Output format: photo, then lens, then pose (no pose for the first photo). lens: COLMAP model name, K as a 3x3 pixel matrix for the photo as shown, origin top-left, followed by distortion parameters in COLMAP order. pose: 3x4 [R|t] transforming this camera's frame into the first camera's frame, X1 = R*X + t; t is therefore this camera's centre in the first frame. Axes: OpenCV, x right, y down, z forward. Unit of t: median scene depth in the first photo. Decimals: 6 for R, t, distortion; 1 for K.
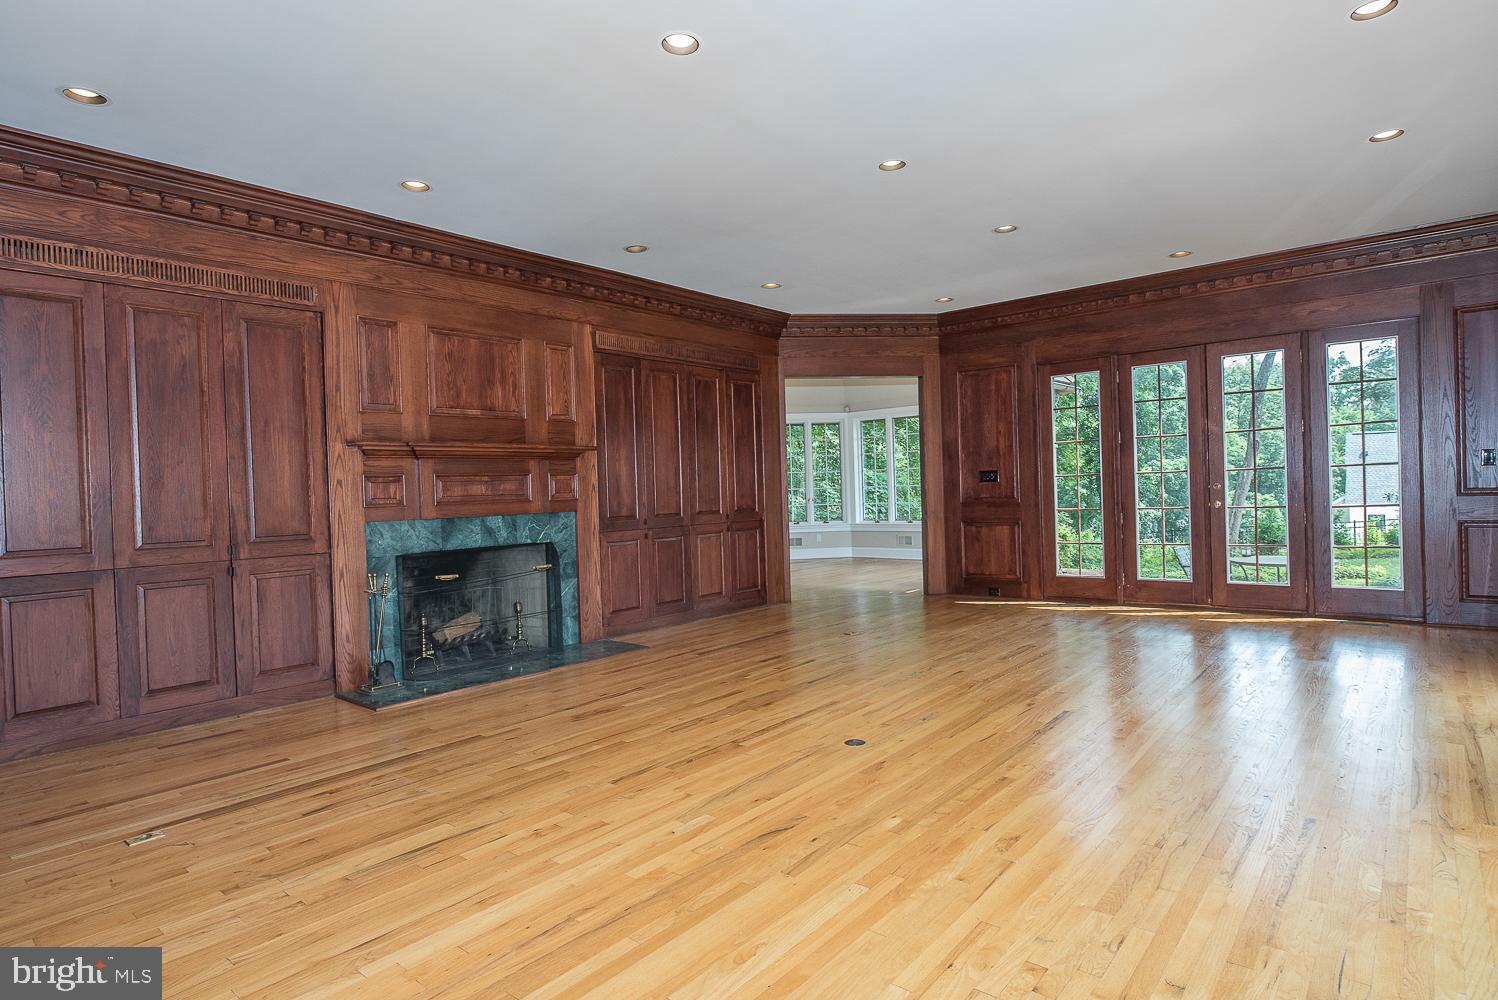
lens RADIAL K [[803.8, 0, 753.1], [0, 803.8, 498.2], [0, 0, 1]] dist [-0.030282, -0.000202]
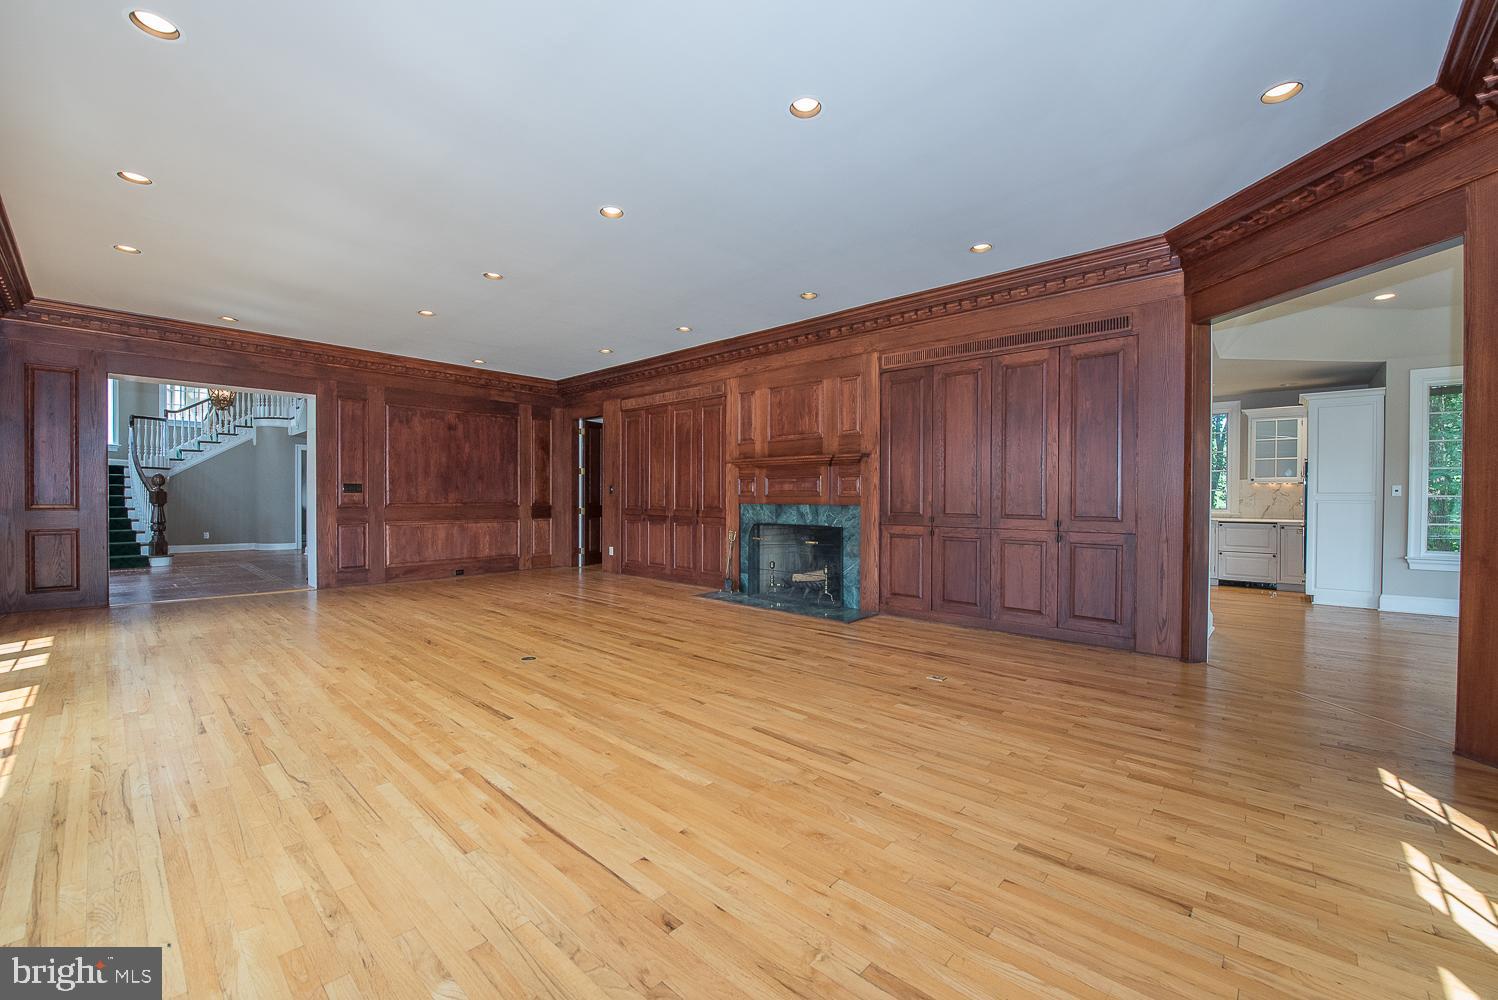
lens RADIAL K [[601.6, 0, 748.9], [0, 601.6, 499.1], [0, 0, 1]] dist [-0.022103, -0.000961]
pose [[-0.040637, 0.037514, -0.998470, 0.789687], [-0.010783, 0.999220, 0.037981, -0.029408], [0.999116, 0.012310, -0.040200, 0.933629]]
